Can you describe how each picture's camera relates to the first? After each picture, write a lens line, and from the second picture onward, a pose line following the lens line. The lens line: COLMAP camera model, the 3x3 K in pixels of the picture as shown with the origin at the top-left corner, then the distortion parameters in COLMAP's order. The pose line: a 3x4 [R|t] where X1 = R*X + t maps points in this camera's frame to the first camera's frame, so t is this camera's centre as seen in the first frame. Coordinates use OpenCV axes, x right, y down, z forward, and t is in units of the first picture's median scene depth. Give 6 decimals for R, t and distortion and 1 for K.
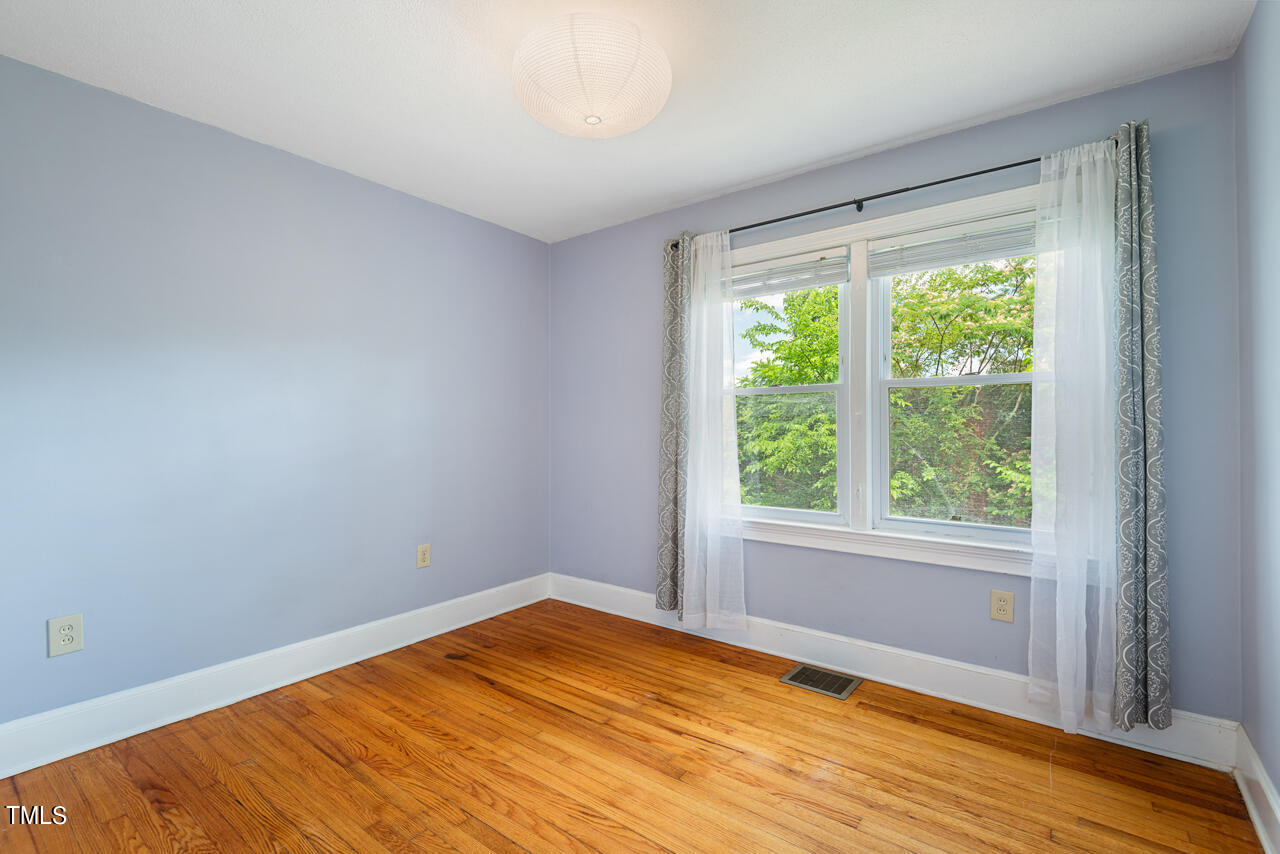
lens RADIAL K [[583.7, 0, 644.5], [0, 583.7, 420.6], [0, 0, 1]] dist [0.030647, -0.016411]
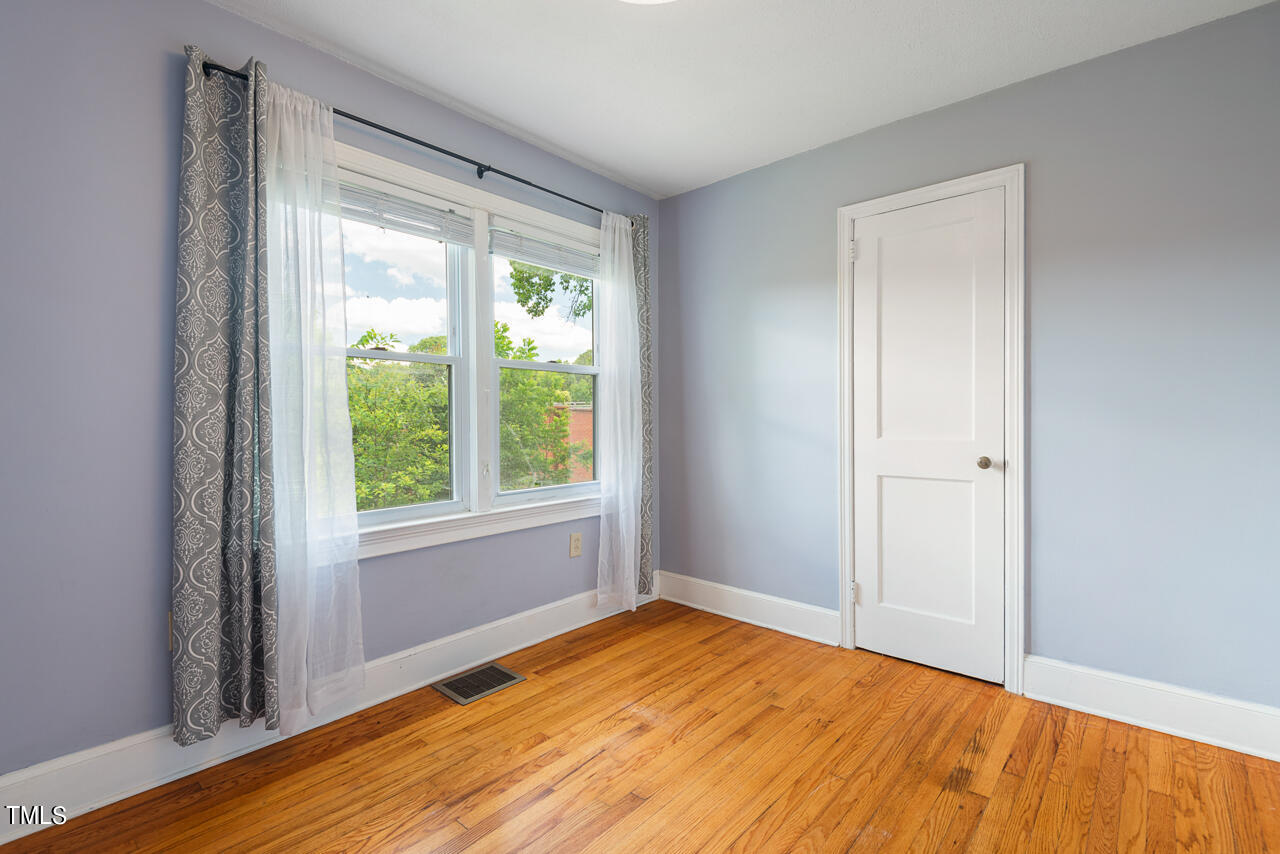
lens RADIAL K [[583.7, 0, 644.5], [0, 583.7, 420.6], [0, 0, 1]] dist [0.030647, -0.016411]
pose [[0.069571, -0.005328, 0.997563, -0.633188], [-0.002803, 0.999981, 0.005536, 0.034956], [-0.997573, -0.003182, 0.069555, 0.740167]]
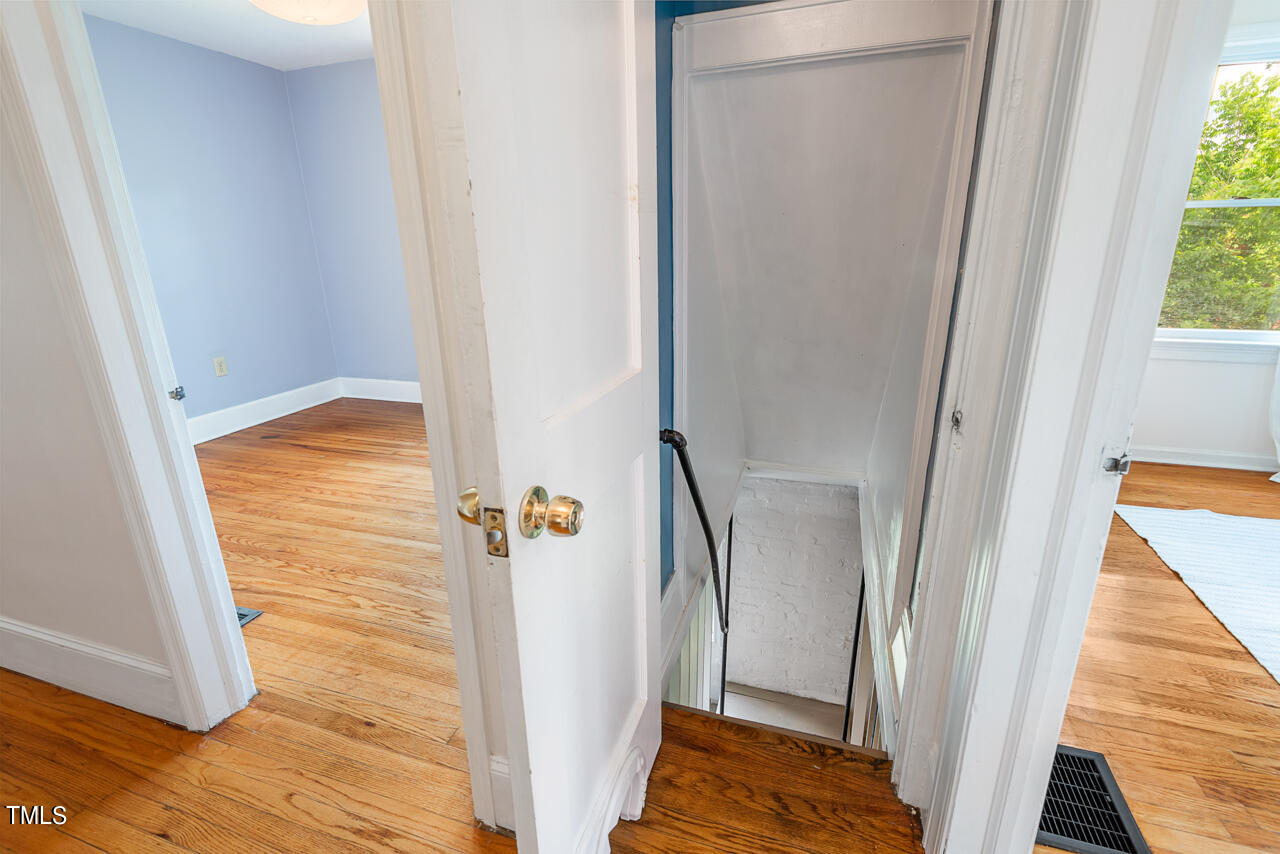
lens RADIAL K [[570.7, 0, 640.0], [0, 570.7, 427.0], [0, 0, 1]] dist [-0.002219, 0.000003]
pose [[0.944706, -0.112270, 0.308100, 0.084542], [0.008462, 0.947598, 0.319352, -0.021709], [-0.327808, -0.299087, 0.896152, -0.491955]]
